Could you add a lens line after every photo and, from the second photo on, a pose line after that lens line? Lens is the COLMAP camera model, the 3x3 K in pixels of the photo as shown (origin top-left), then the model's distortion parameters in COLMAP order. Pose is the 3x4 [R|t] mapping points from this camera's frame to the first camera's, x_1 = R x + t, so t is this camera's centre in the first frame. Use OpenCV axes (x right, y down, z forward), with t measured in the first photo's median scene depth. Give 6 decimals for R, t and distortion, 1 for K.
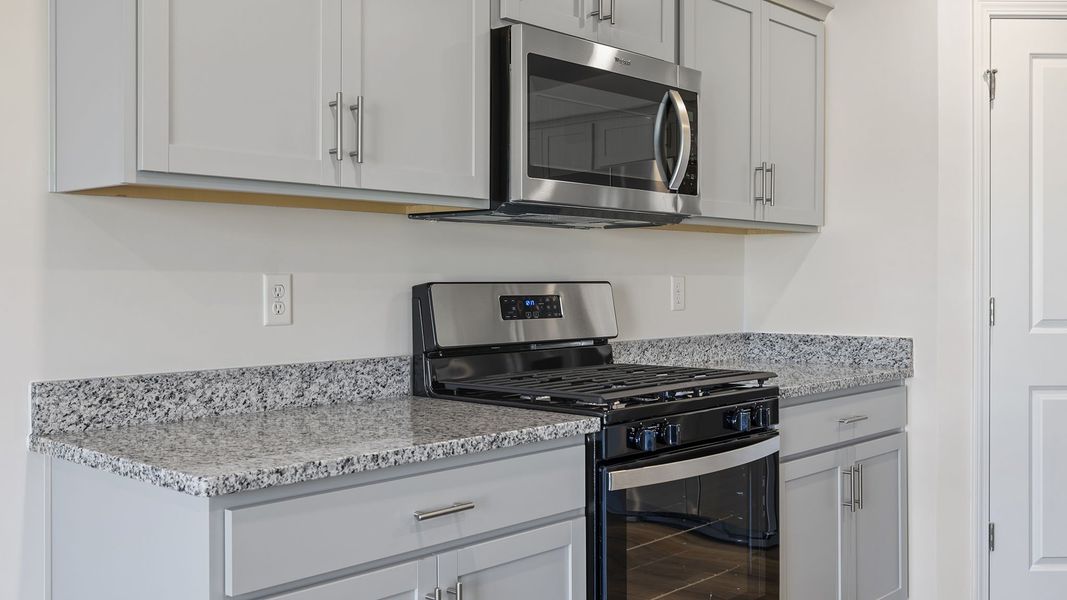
lens RADIAL K [[1048.4, 0, 520.7], [0, 1048.4, 286.1], [0, 0, 1]] dist [0.005307, 0.009723]
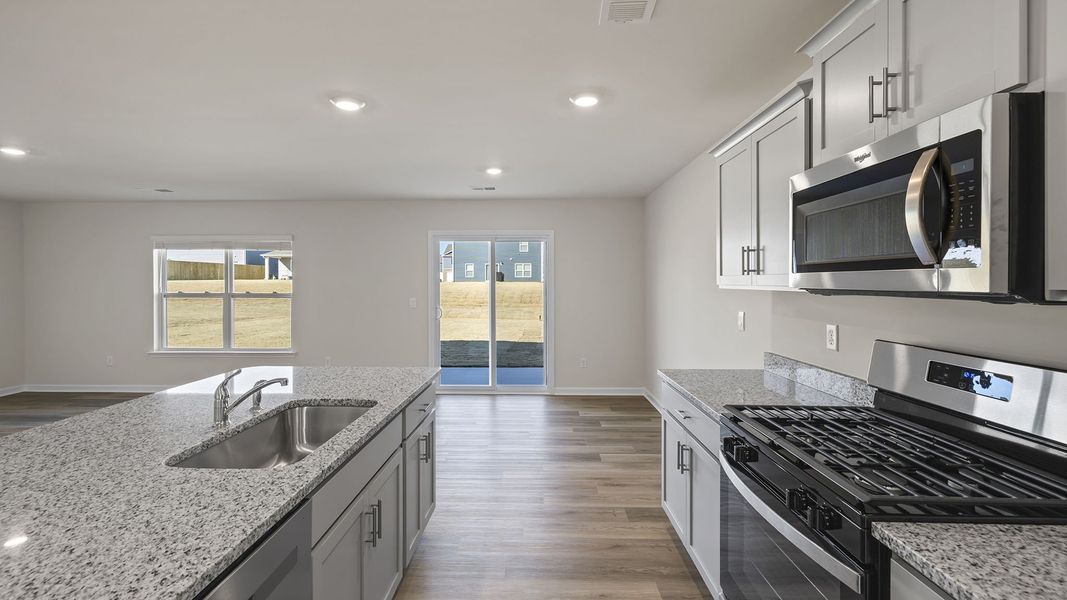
lens RADIAL K [[456.2, 0, 522.5], [0, 456.2, 283.9], [0, 0, 1]] dist [-0.000712, 0.000104]
pose [[-0.754558, 0.003587, -0.656223, 0.760762], [0.000227, 0.999986, 0.005206, -0.091276], [0.656233, 0.003779, -0.754549, 1.256552]]
